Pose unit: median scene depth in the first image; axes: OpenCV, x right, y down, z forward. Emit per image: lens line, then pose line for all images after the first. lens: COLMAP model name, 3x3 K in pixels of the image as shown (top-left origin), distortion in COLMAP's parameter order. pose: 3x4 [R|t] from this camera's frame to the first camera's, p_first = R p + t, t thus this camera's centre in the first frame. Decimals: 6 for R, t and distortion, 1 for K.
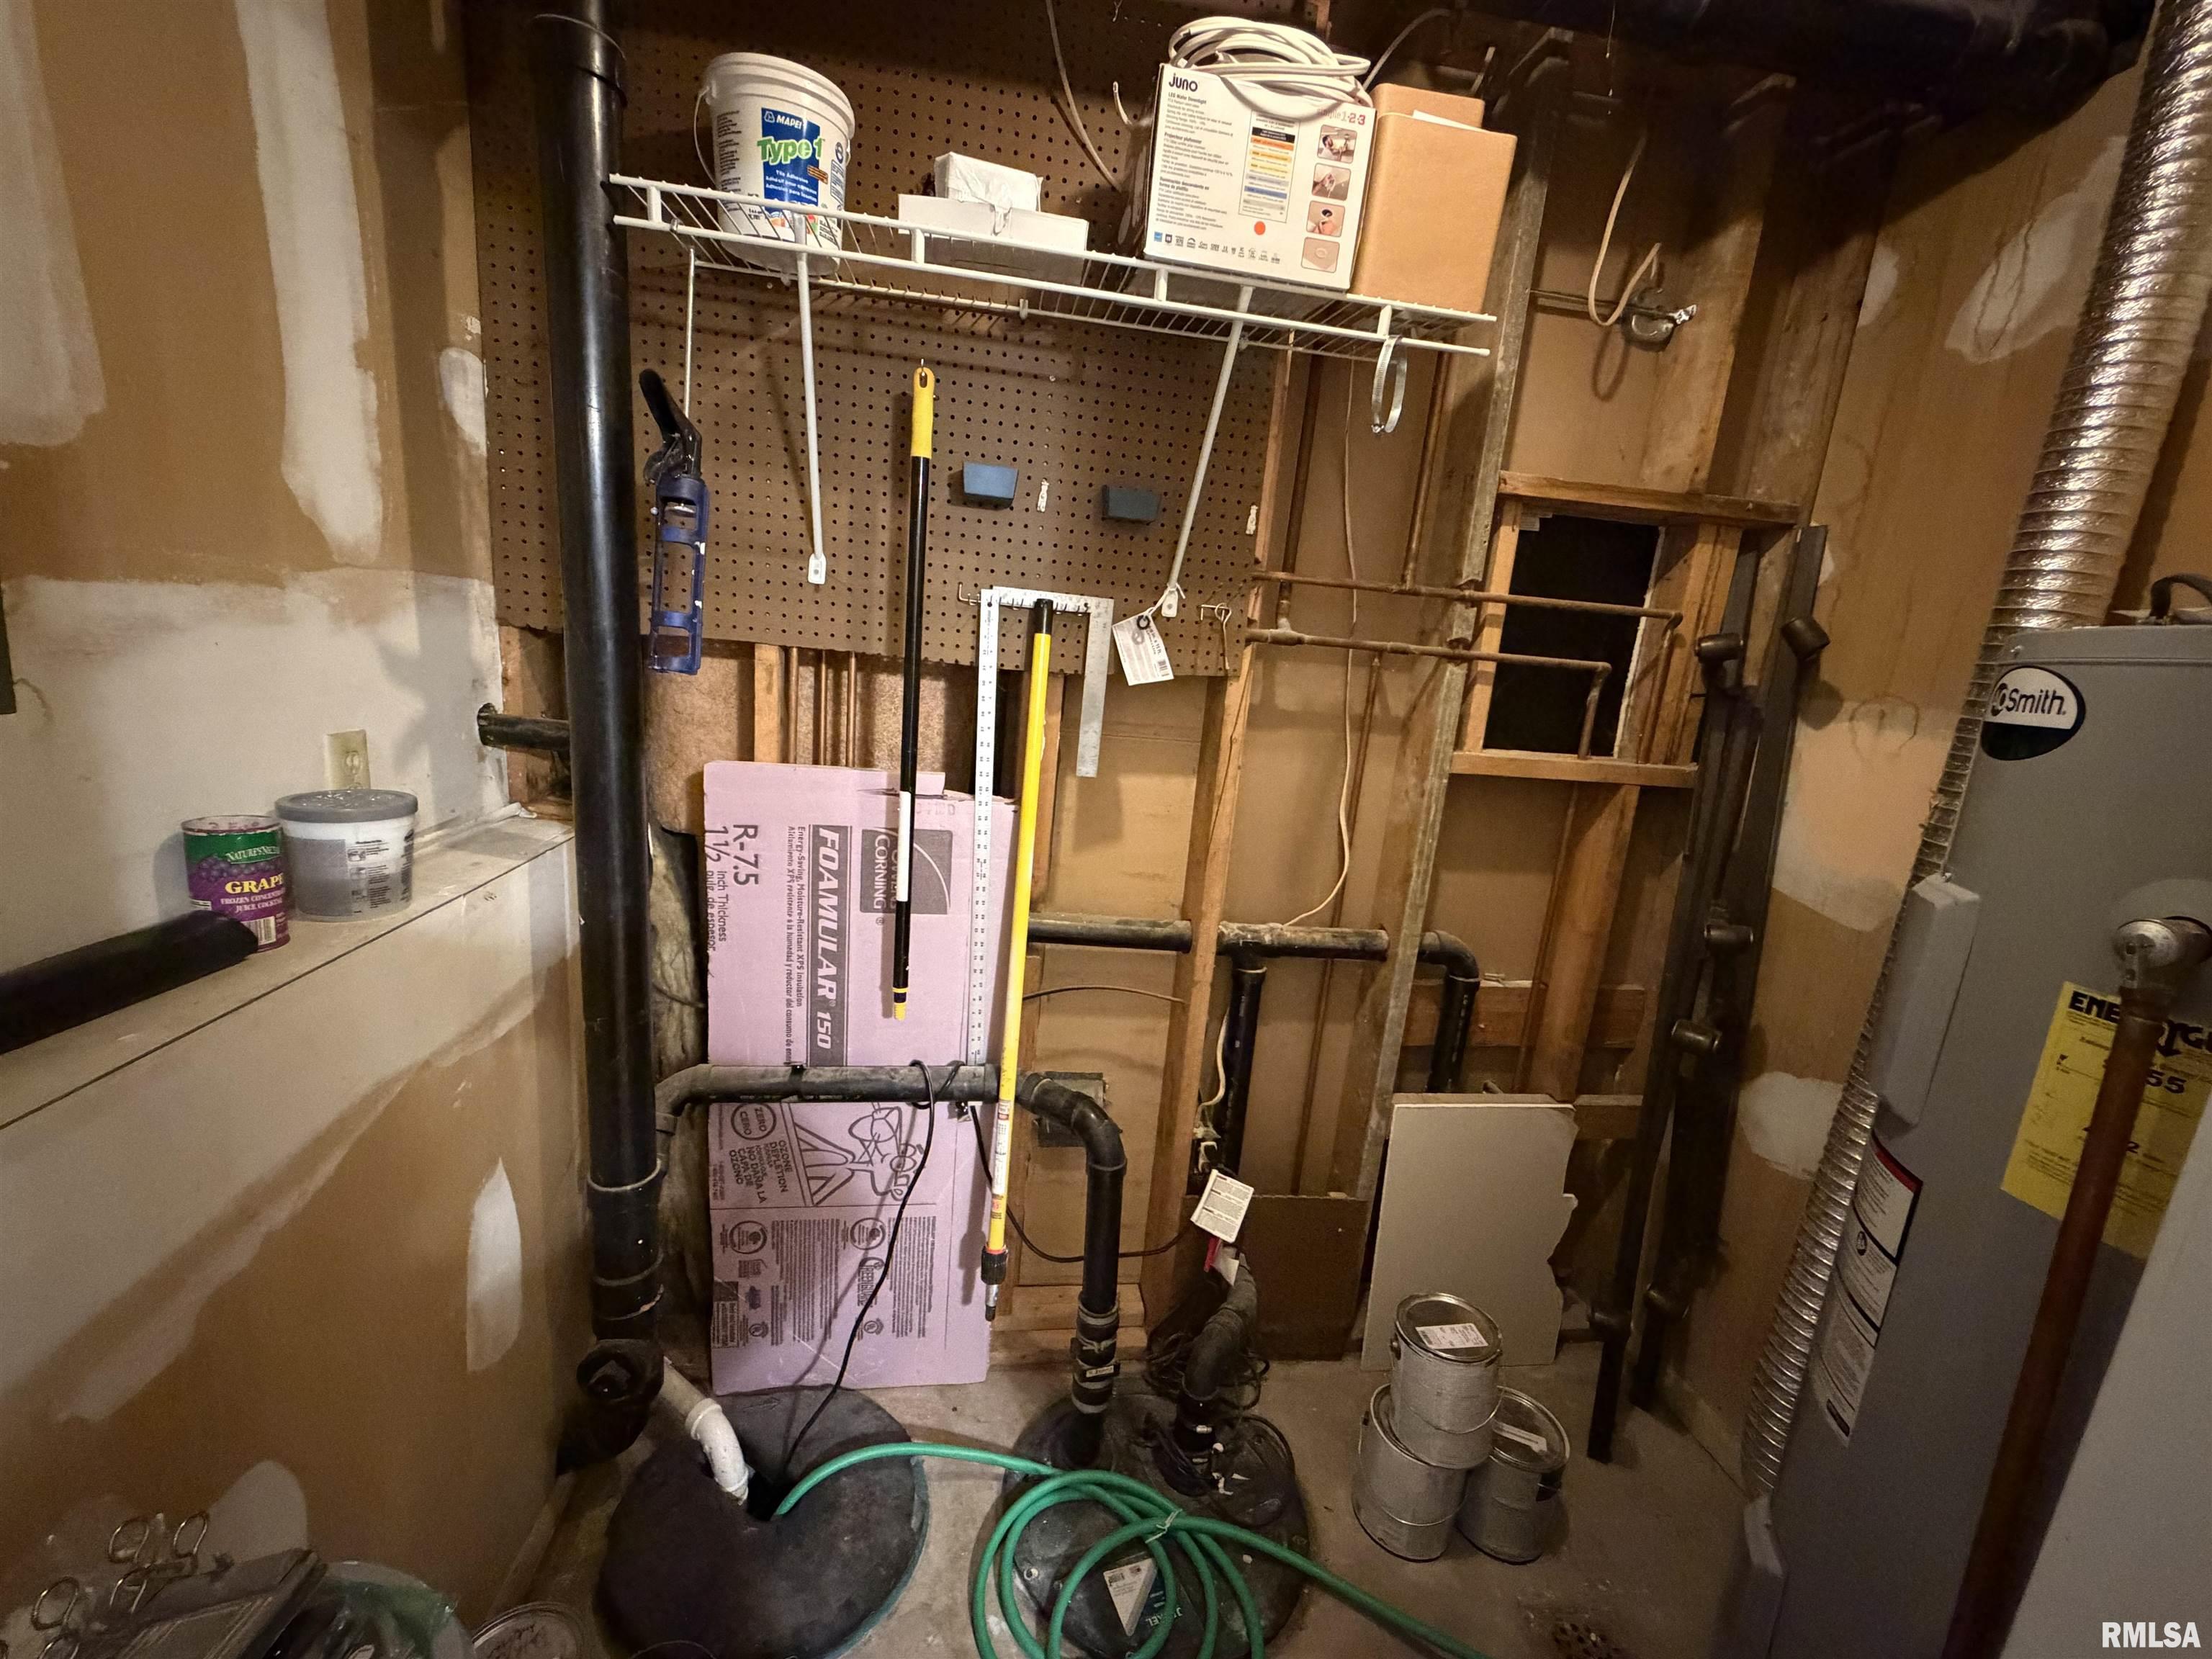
lens RADIAL K [[887.2, 0, 1106.8], [0, 887.2, 838.3], [0, 0, 1]] dist [-0.000123, 0.000552]
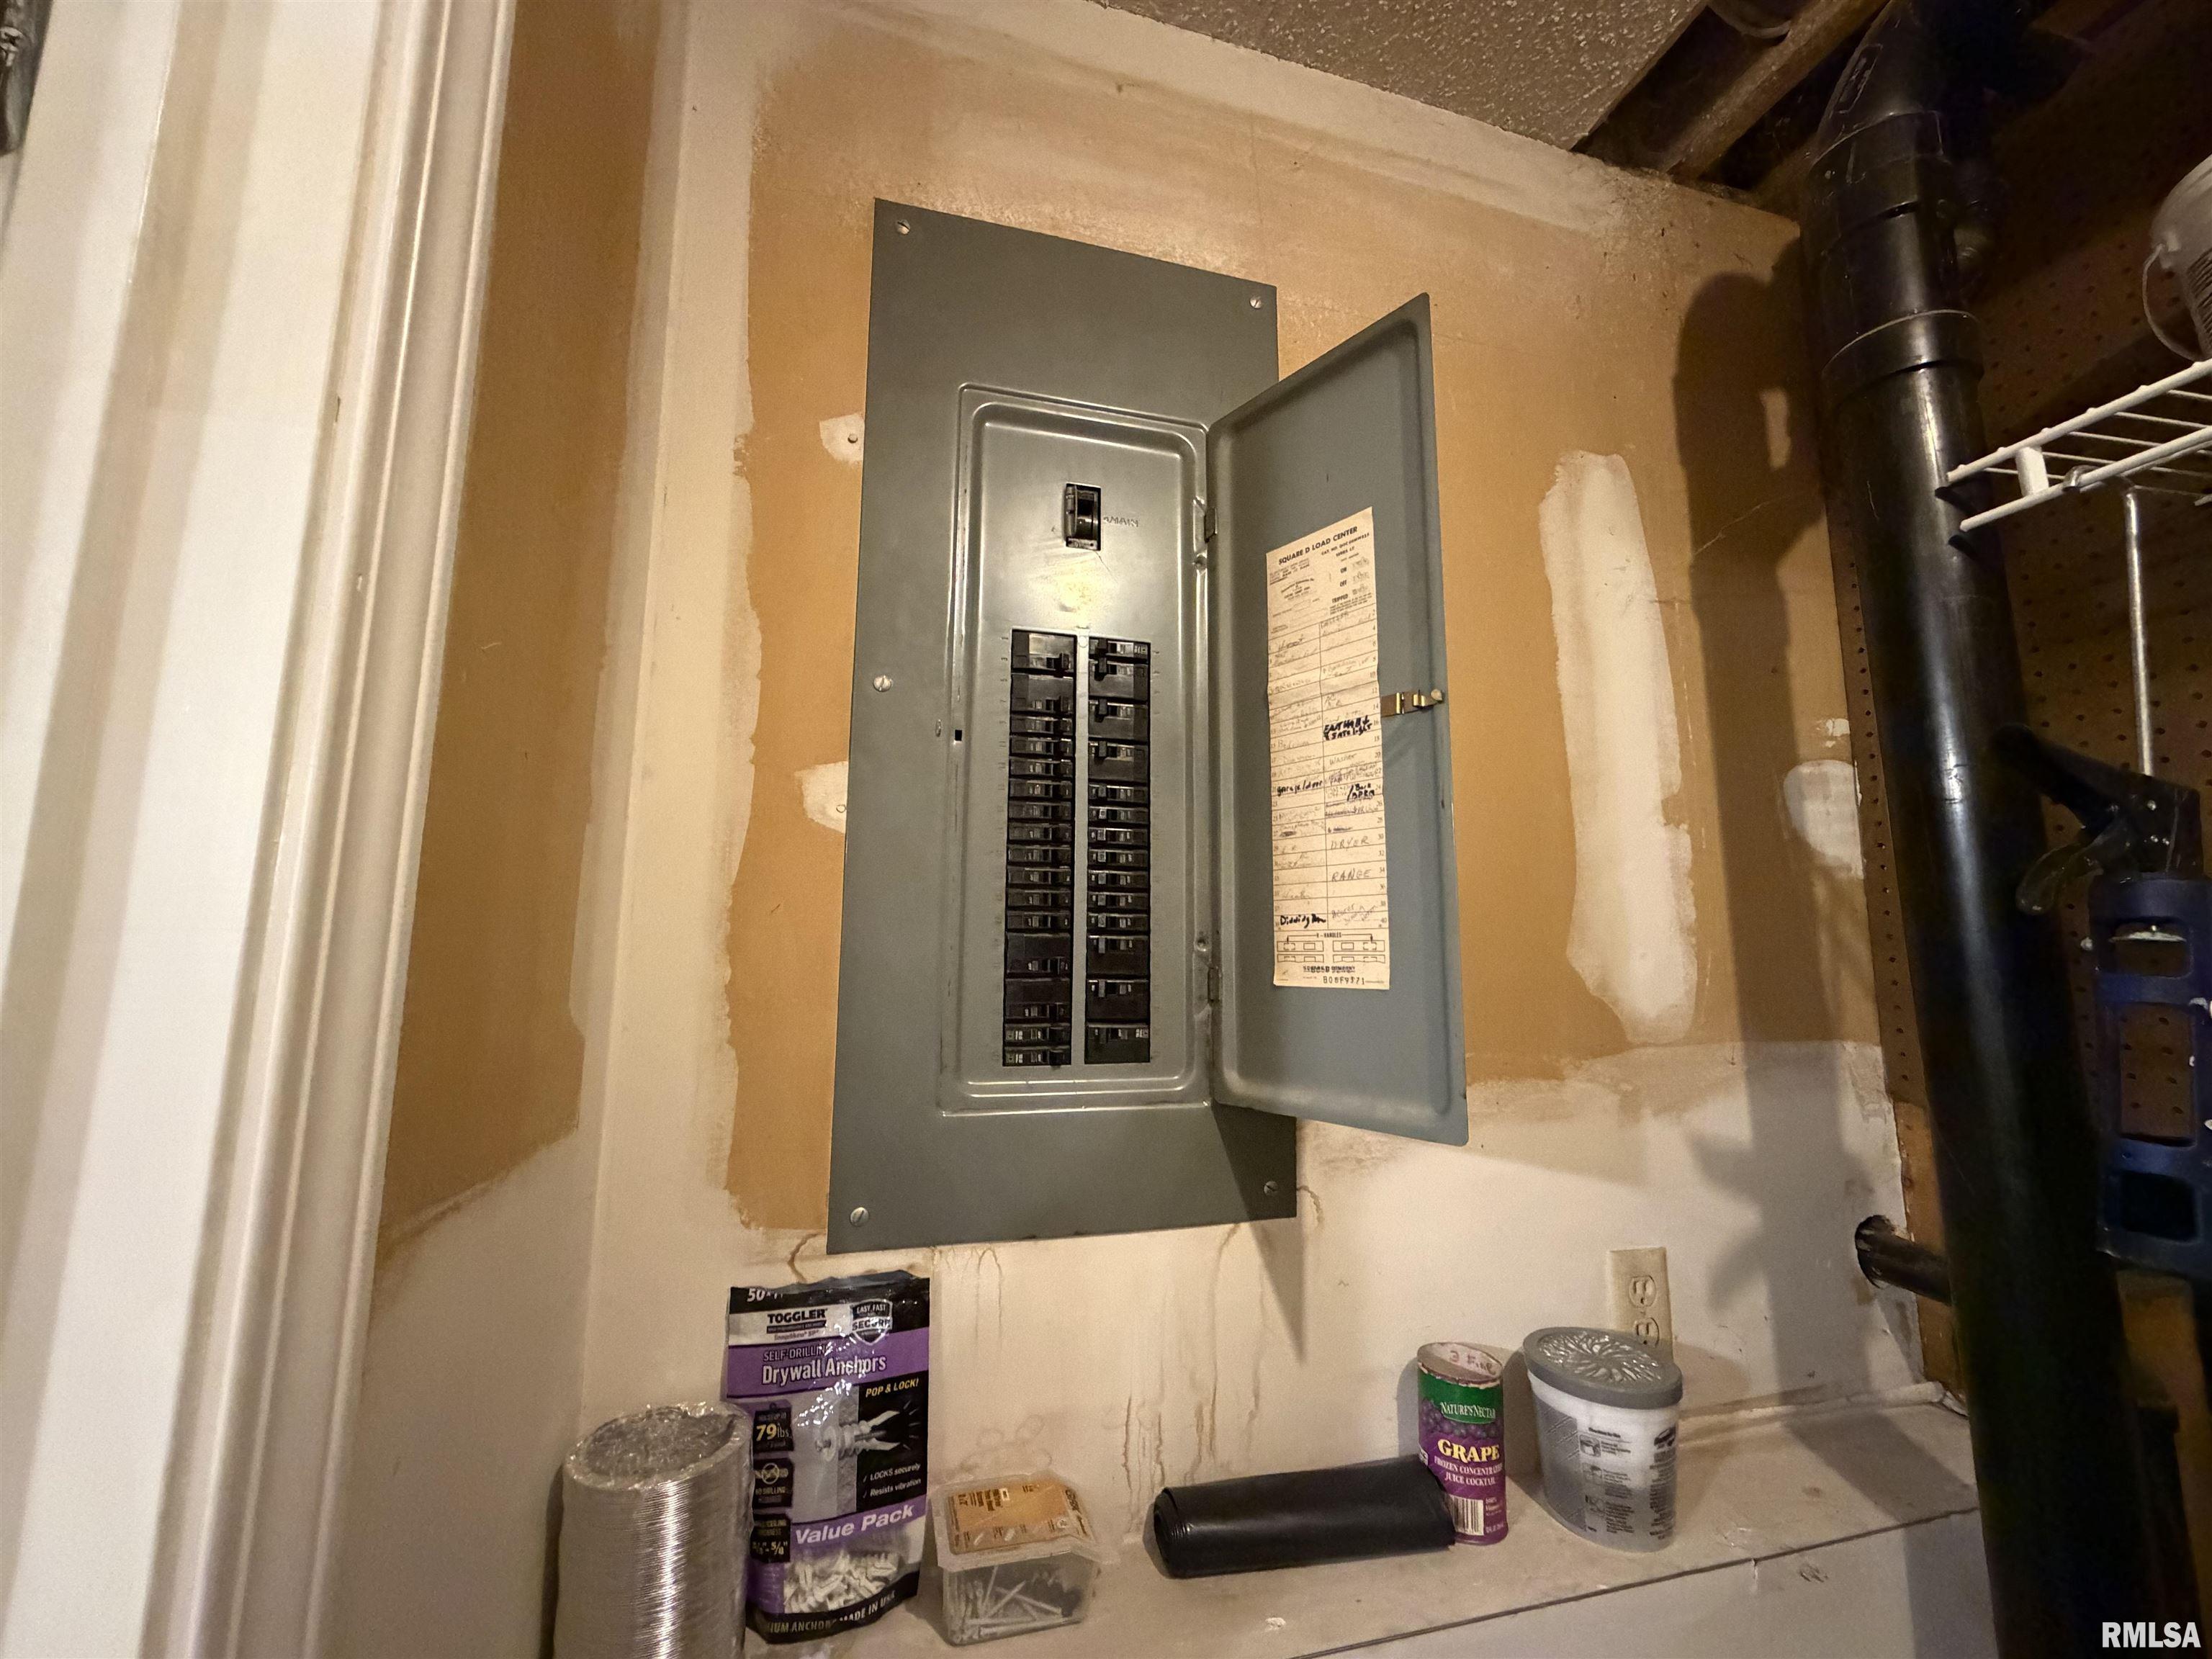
lens RADIAL K [[887.2, 0, 1098.7], [0, 887.2, 831.9], [0, 0, 1]] dist [-0.000123, 0.000552]
pose [[0.130003, -0.216210, -0.967653, -0.042981], [-0.208593, 0.948130, -0.239872, -0.159473], [0.969323, 0.233030, 0.078160, 0.317268]]
